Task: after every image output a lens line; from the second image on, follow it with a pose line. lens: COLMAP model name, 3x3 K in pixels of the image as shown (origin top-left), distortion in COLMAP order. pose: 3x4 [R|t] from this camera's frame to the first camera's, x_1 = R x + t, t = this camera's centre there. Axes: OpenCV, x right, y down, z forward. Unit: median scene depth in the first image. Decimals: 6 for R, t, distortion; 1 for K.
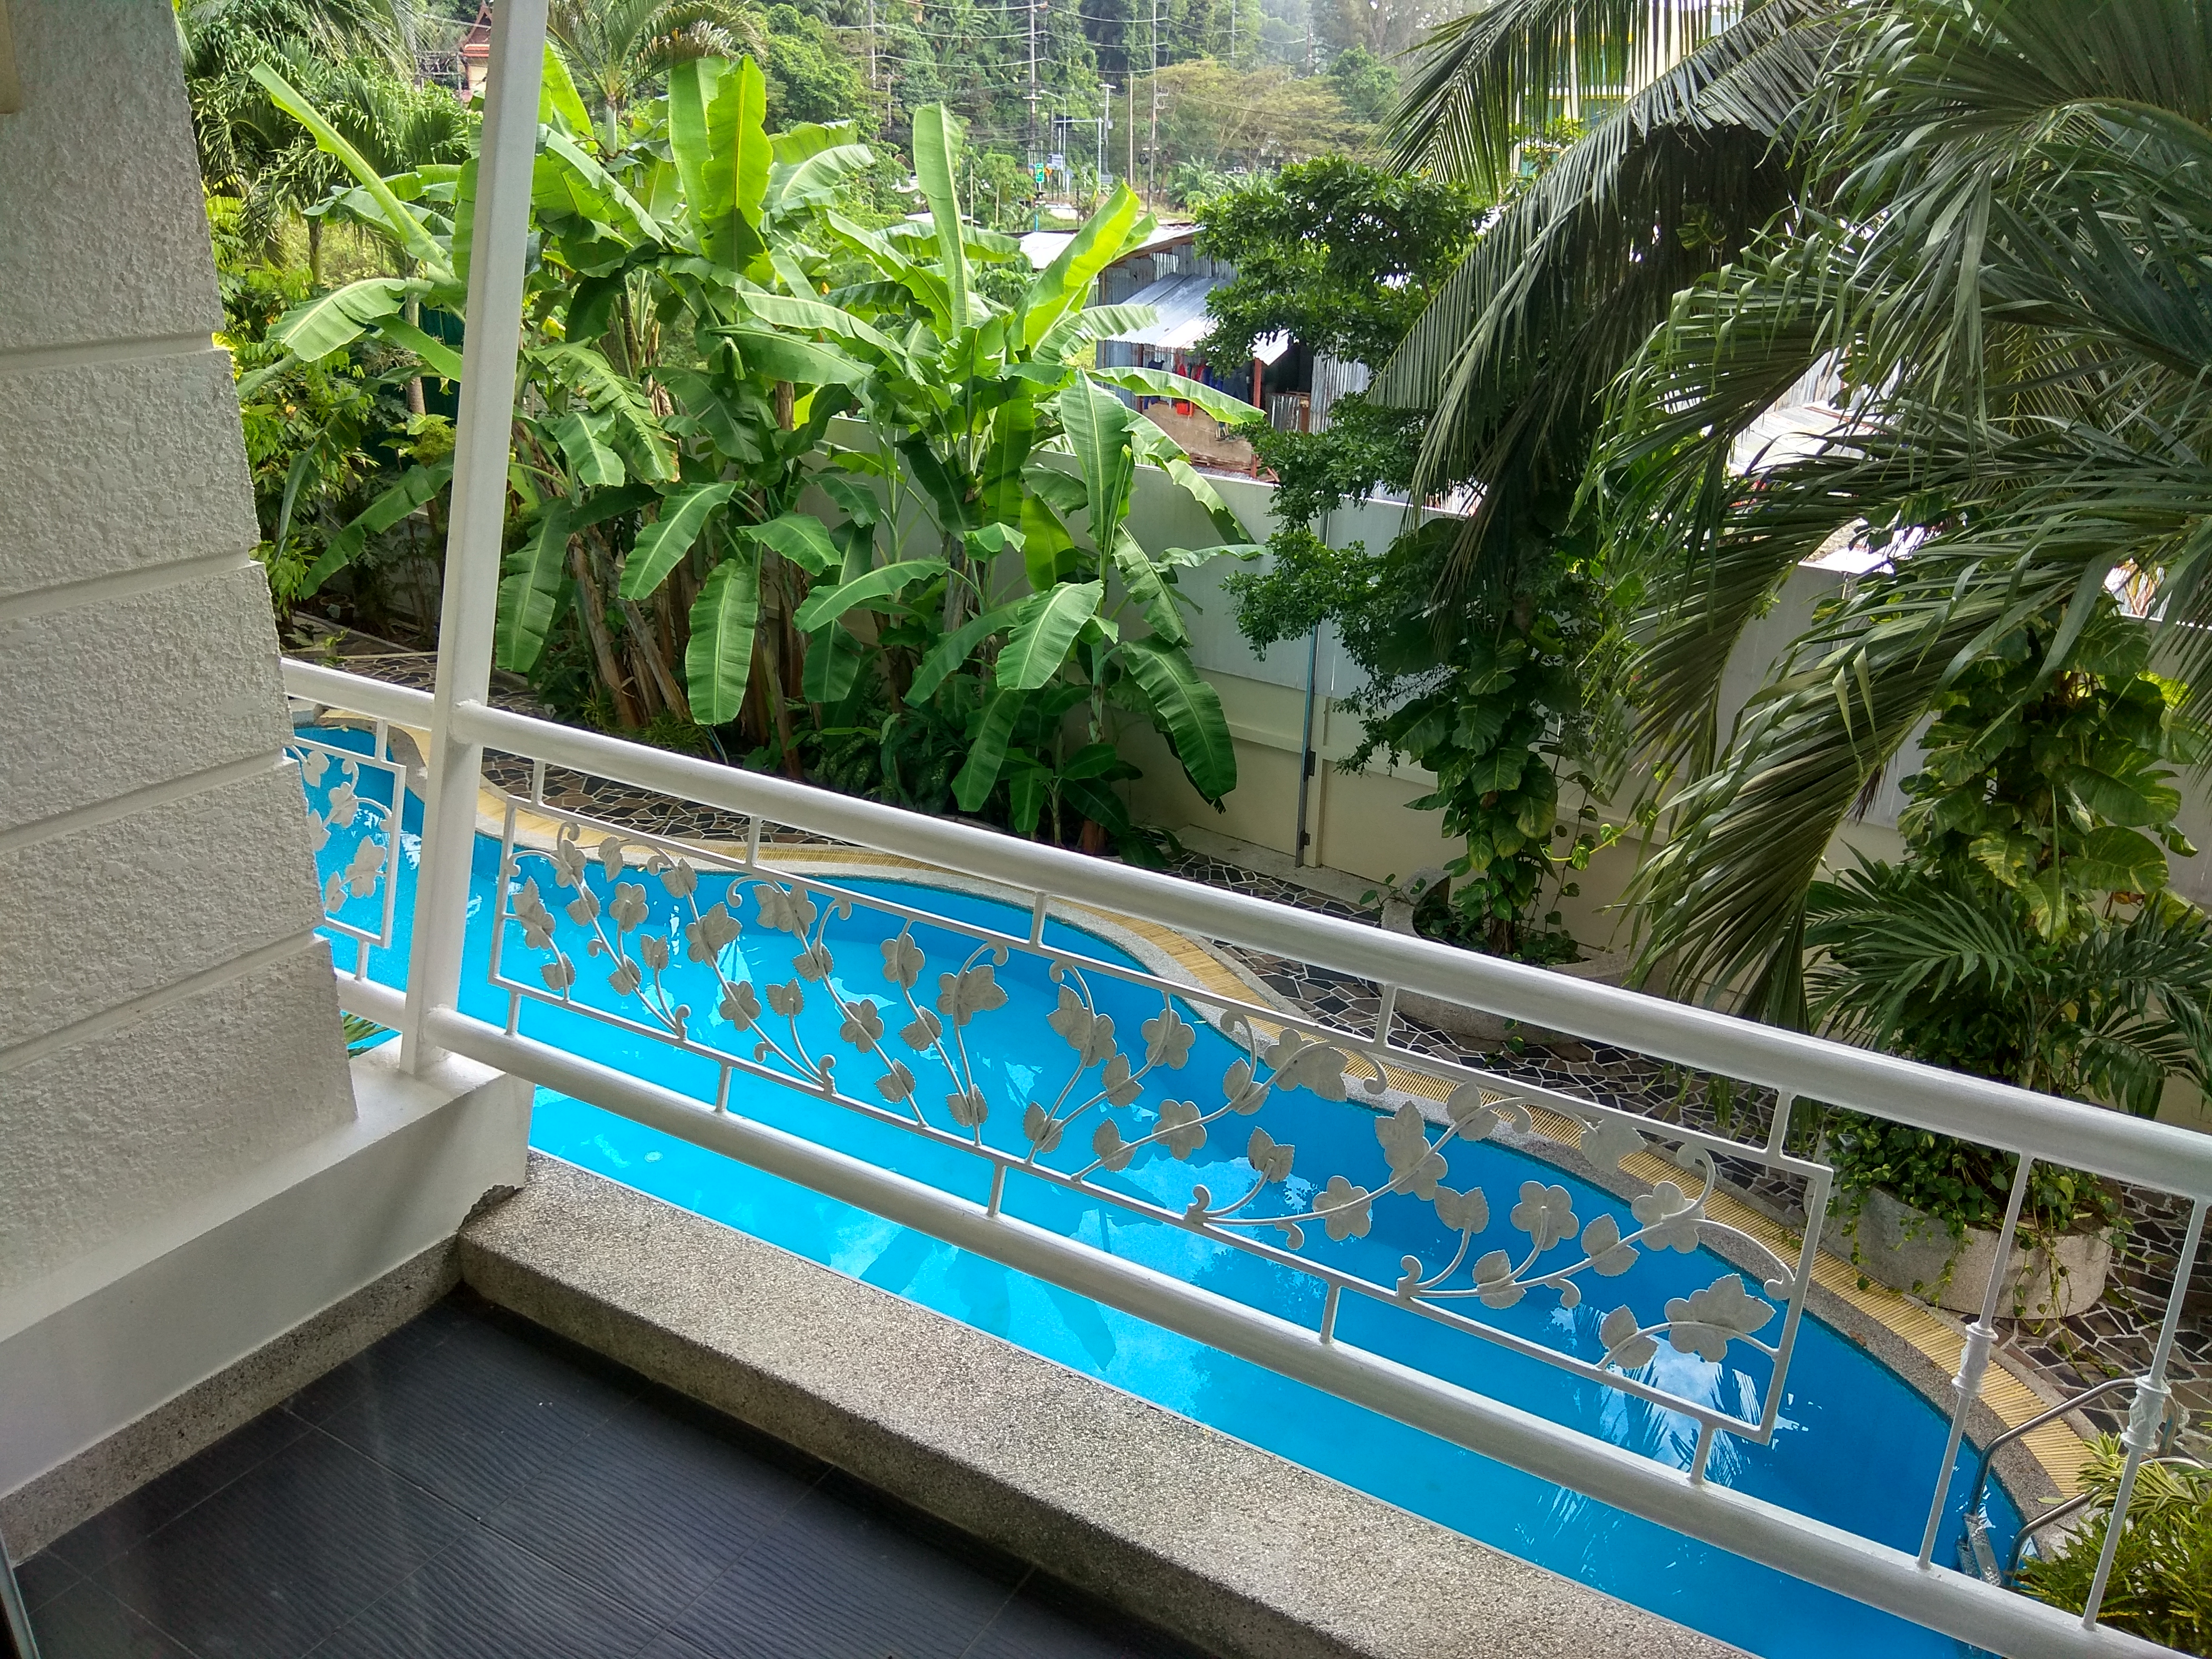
lens RADIAL K [[1762.8, 0, 1106.0], [0, 1762.8, 829.5], [0, 0, 1]] dist [0.035860, -0.084189]
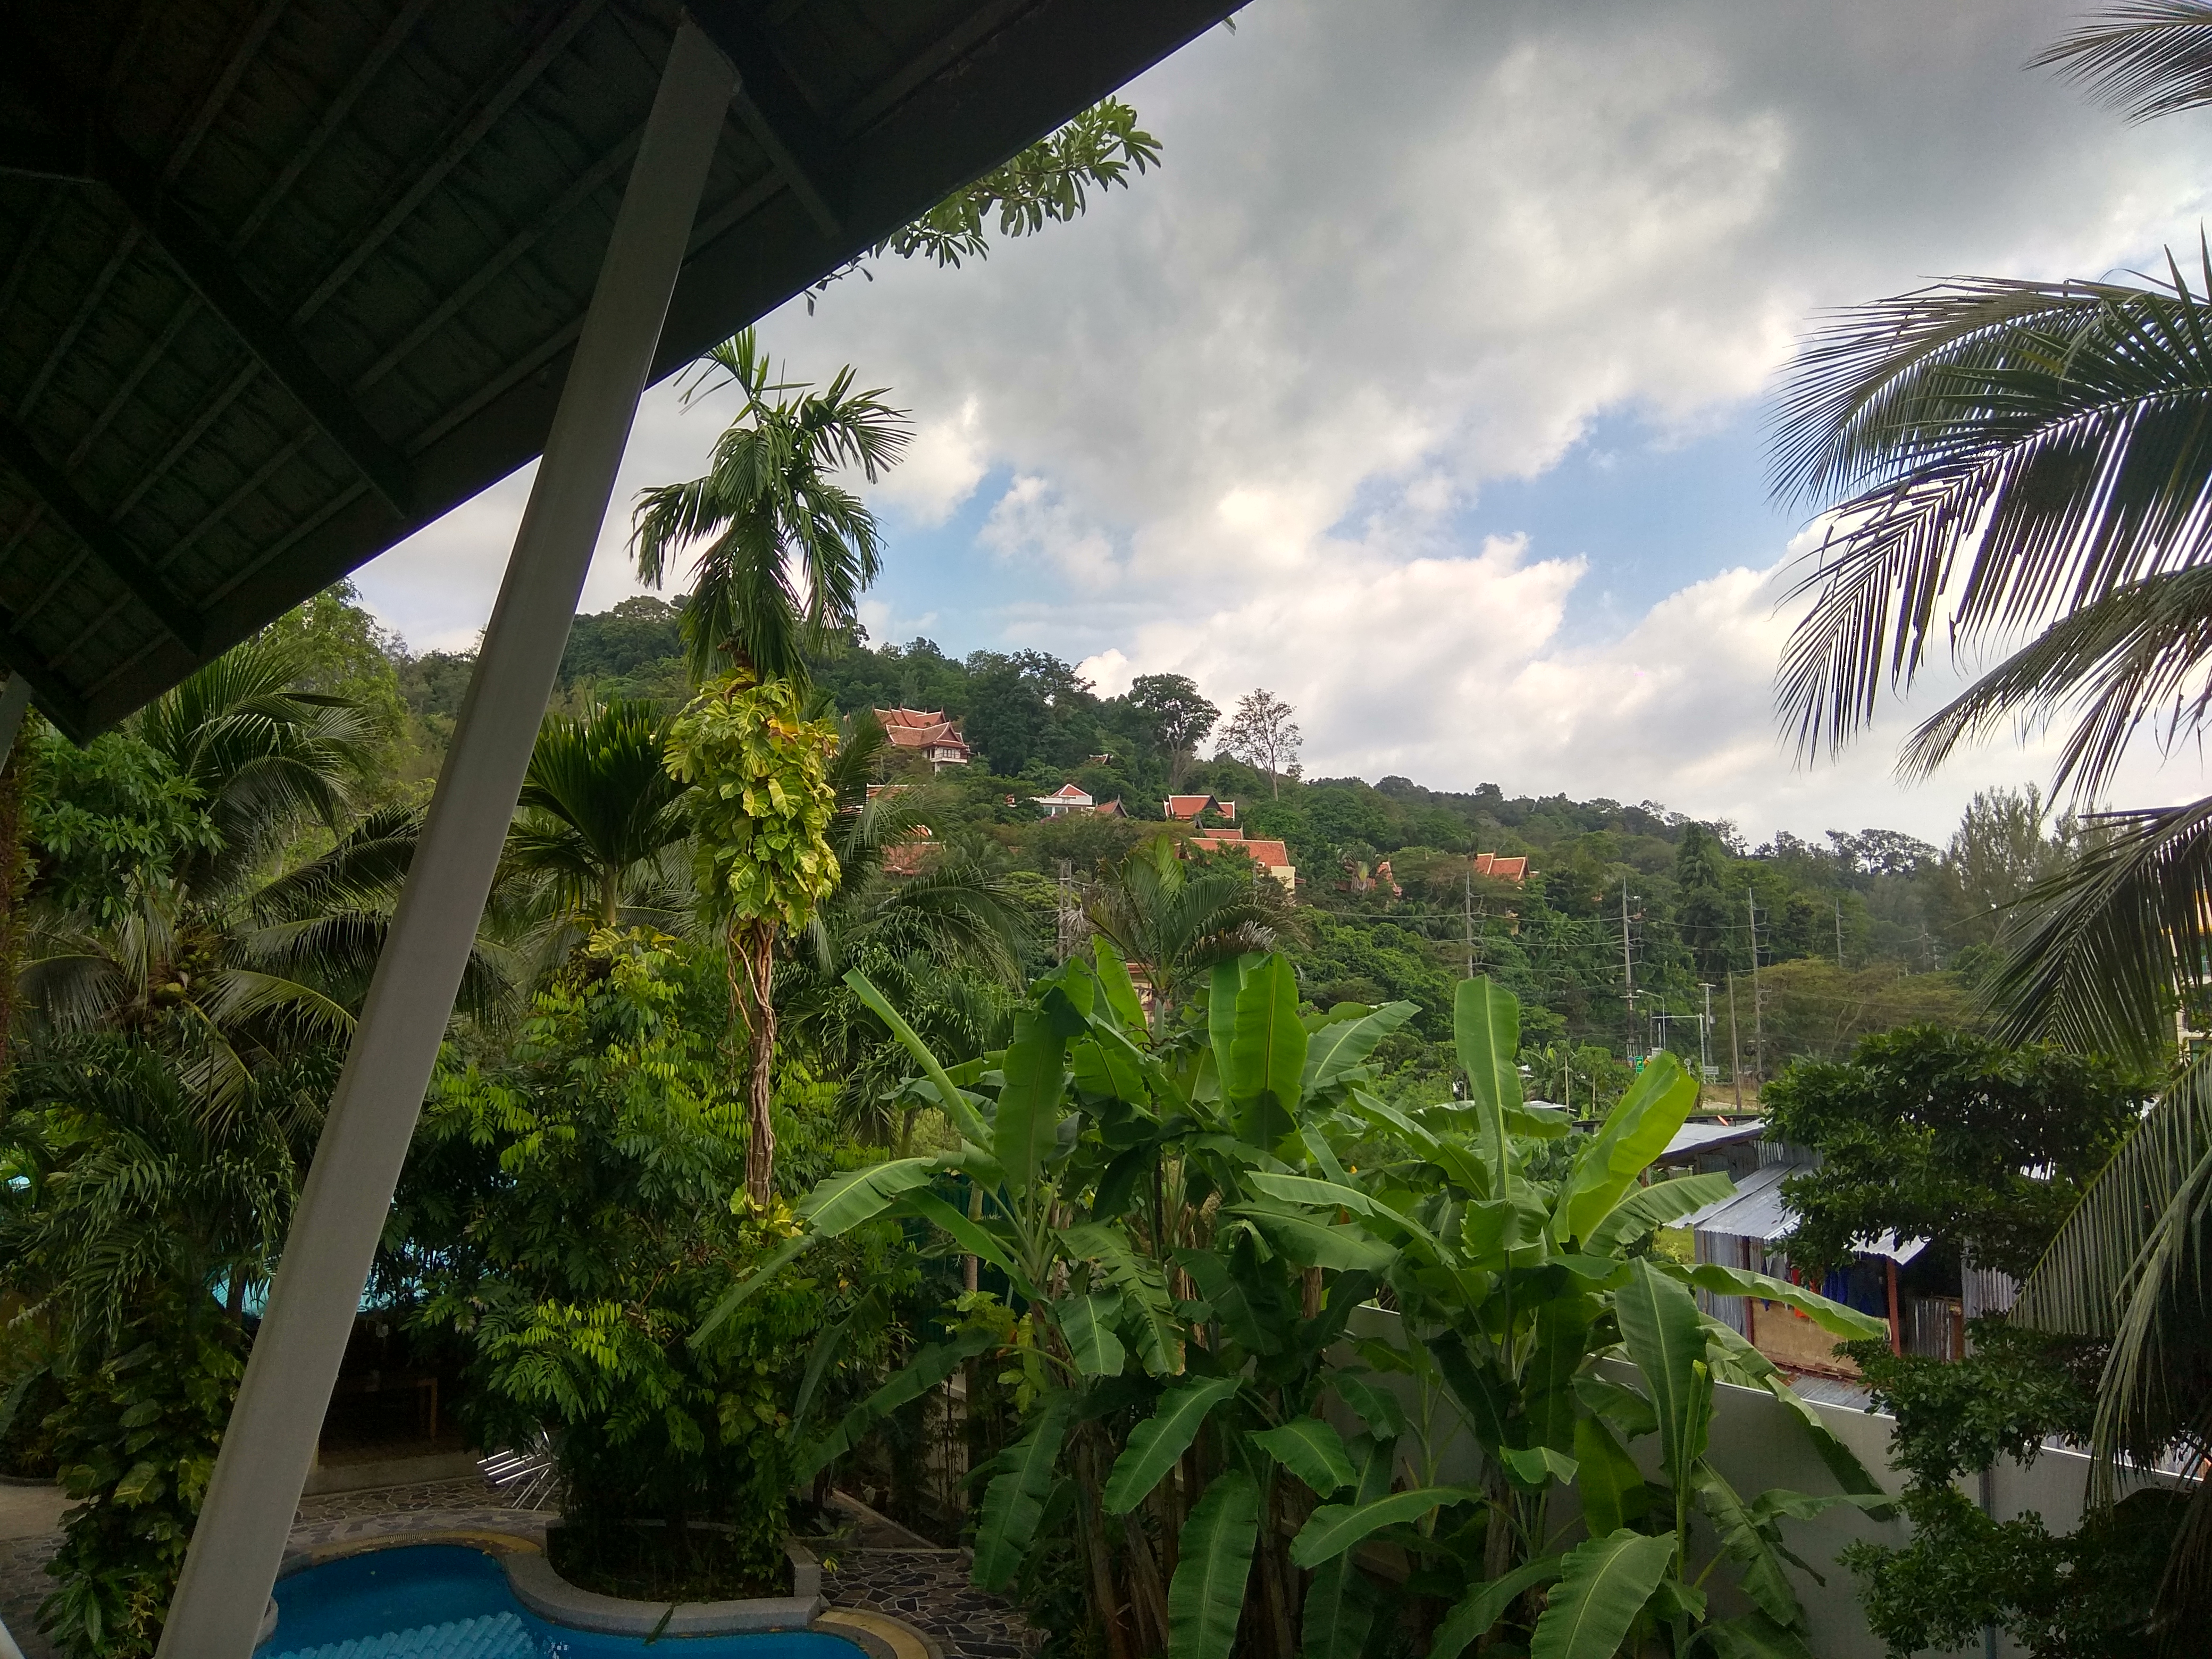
lens RADIAL K [[1679.7, 0, 1106.0], [0, 1679.7, 829.5], [0, 0, 1]] dist [0.120926, -0.127415]
pose [[0.941025, -0.059889, -0.332993, 0.030822], [-0.106074, 0.882365, -0.458454, -0.036436], [0.321278, 0.466738, 0.823976, 0.122210]]
